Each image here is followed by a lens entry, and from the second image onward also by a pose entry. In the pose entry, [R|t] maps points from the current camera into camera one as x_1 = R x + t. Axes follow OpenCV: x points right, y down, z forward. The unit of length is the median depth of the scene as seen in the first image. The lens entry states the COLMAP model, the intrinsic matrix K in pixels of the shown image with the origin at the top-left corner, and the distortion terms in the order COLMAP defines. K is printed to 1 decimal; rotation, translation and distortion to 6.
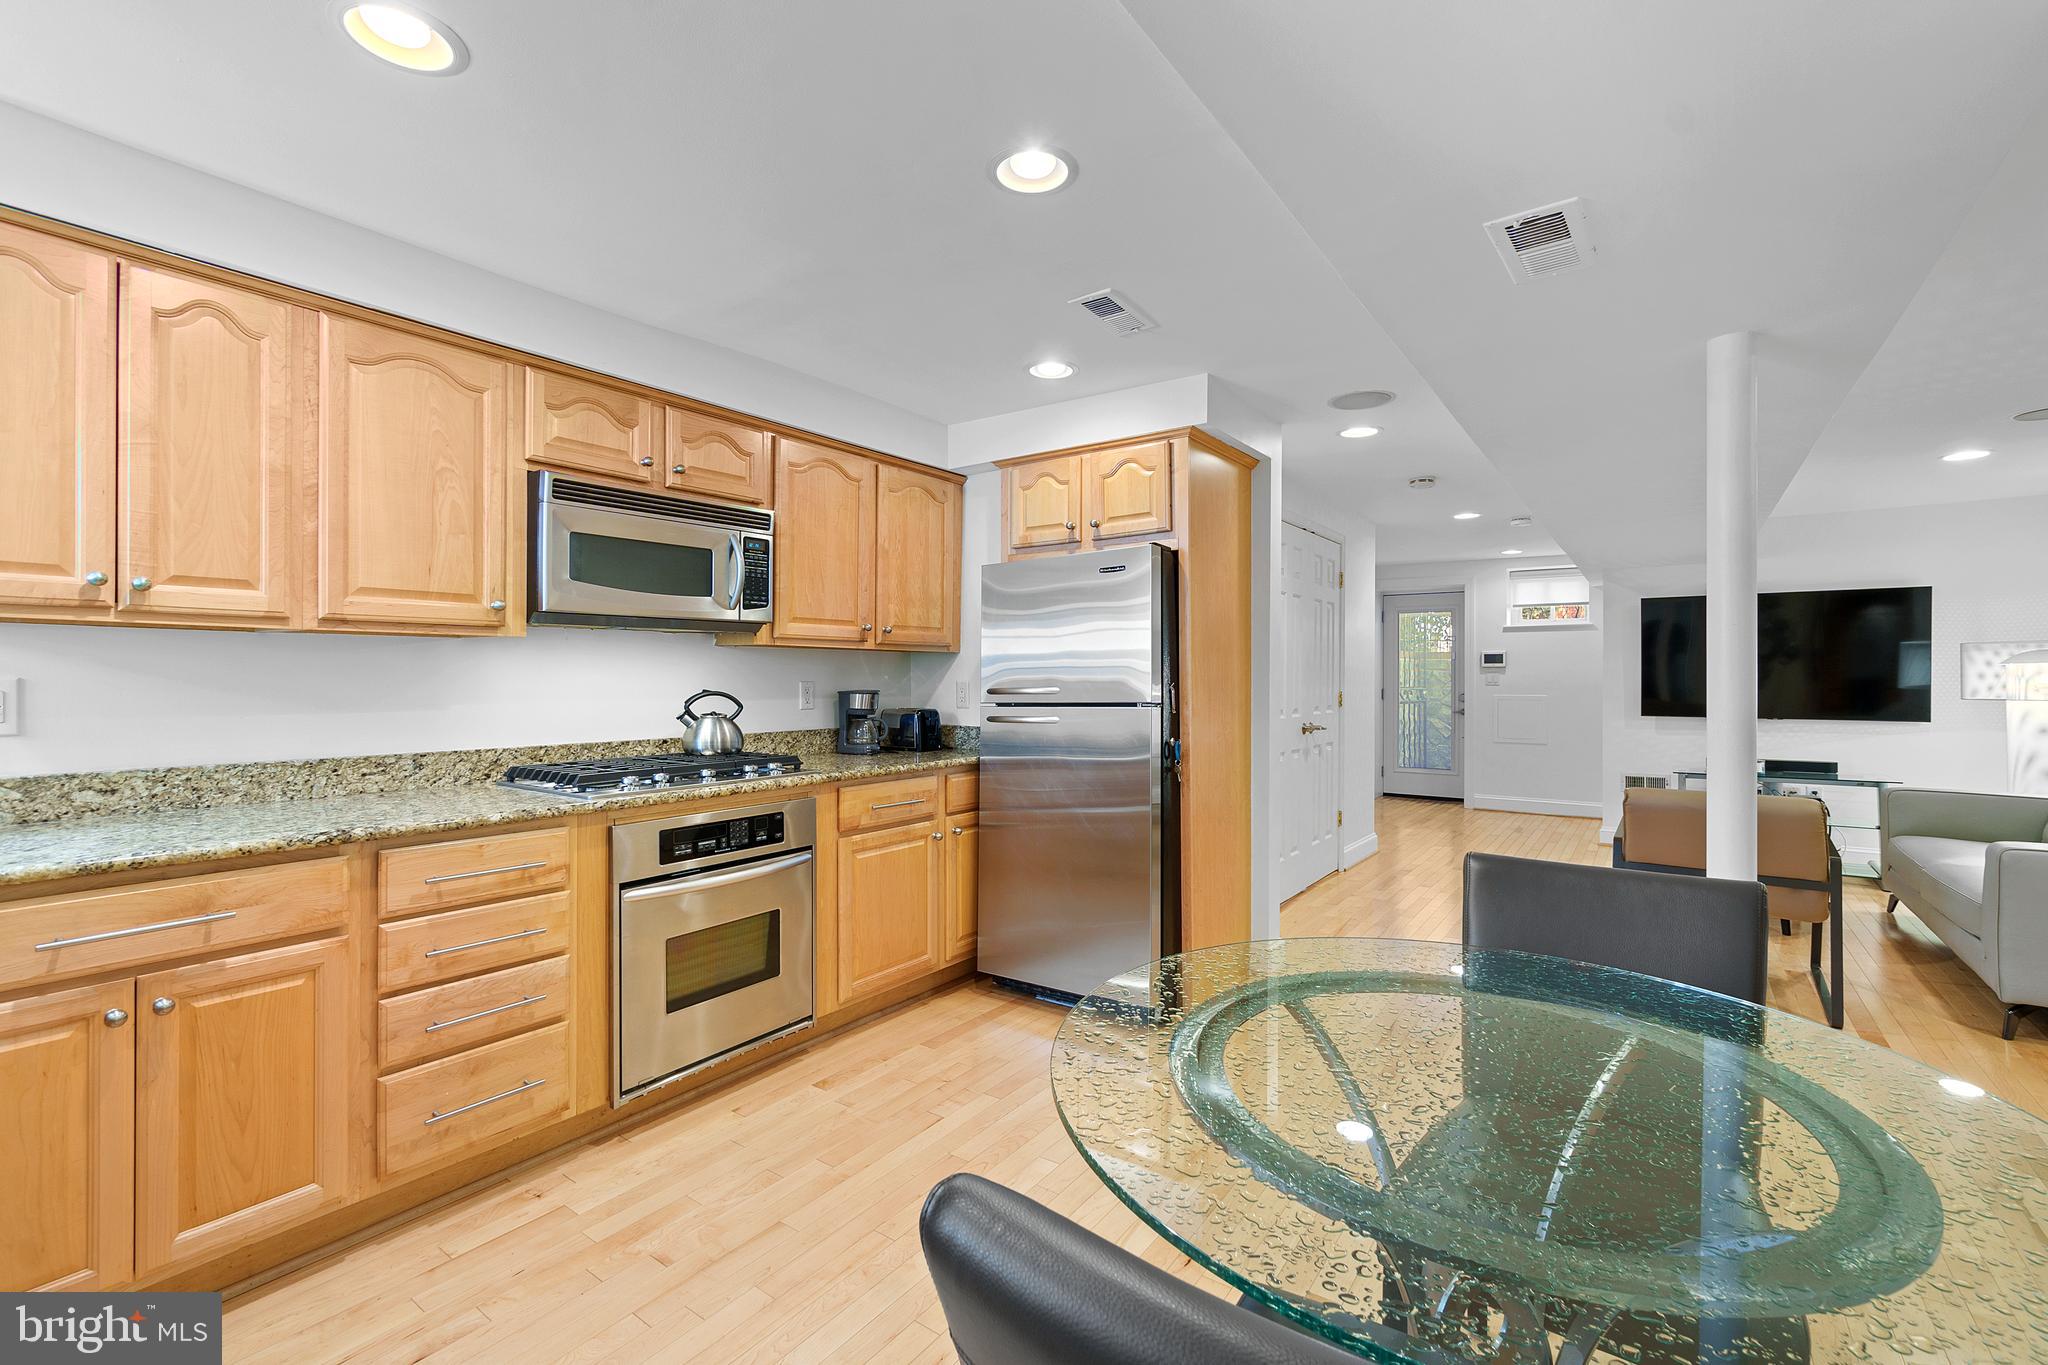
lens RADIAL K [[875.2, 0, 1025.1], [0, 875.2, 669.8], [0, 0, 1]] dist [-0.020989, -0.000123]
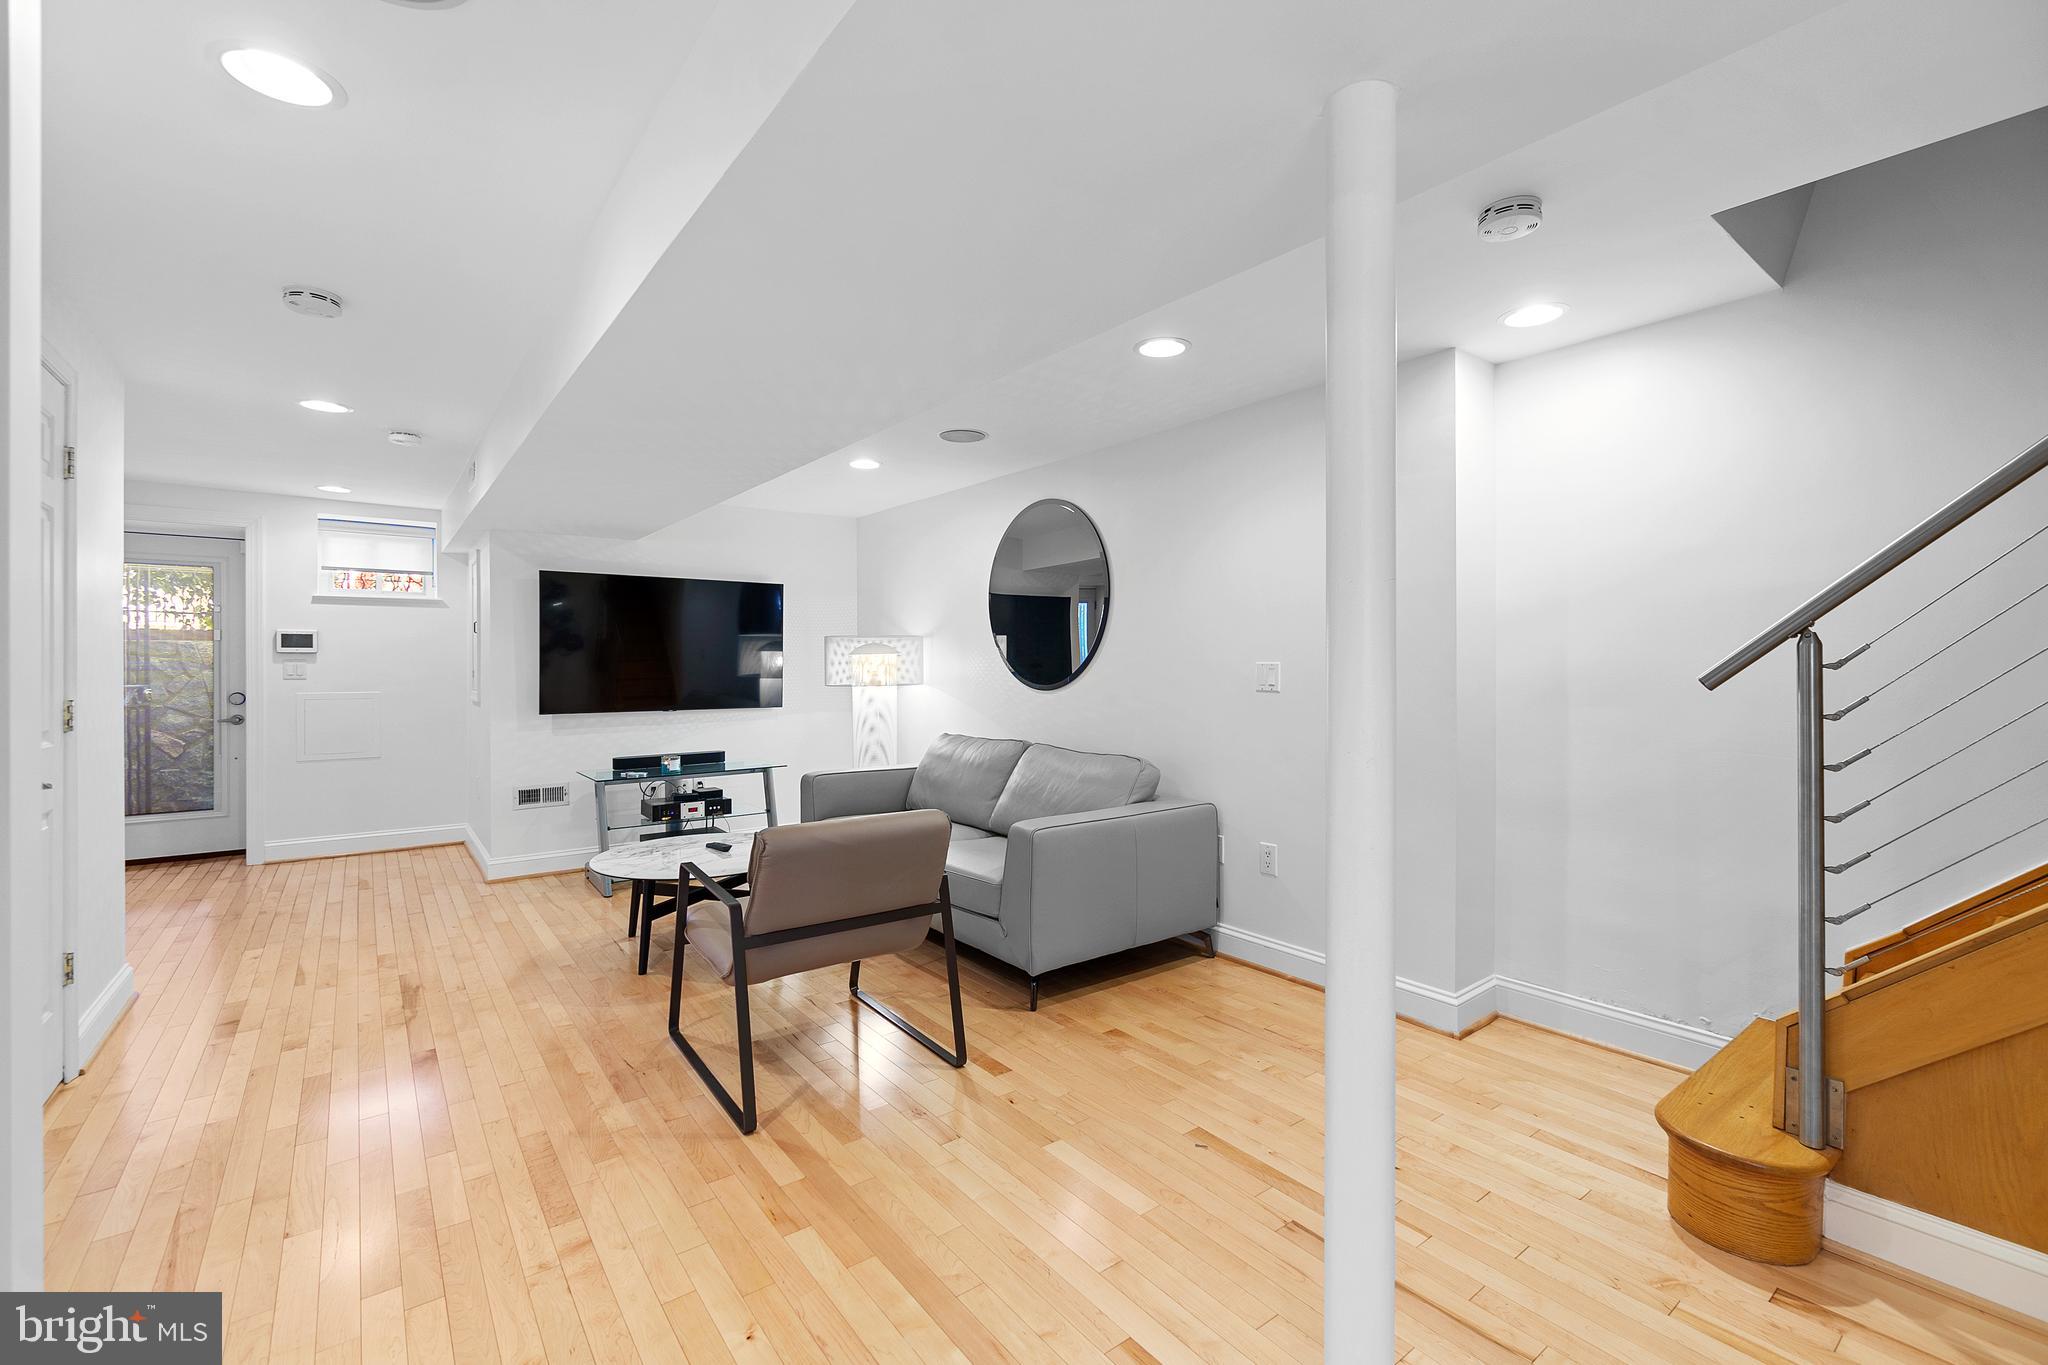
lens RADIAL K [[875.2, 0, 1025.1], [0, 875.2, 669.8], [0, 0, 1]] dist [-0.020989, -0.000123]
pose [[0.277662, -0.006200, 0.960659, 0.055425], [-0.005723, 0.999951, 0.008108, 0.001955], [-0.960662, -0.007749, 0.277613, 0.337177]]
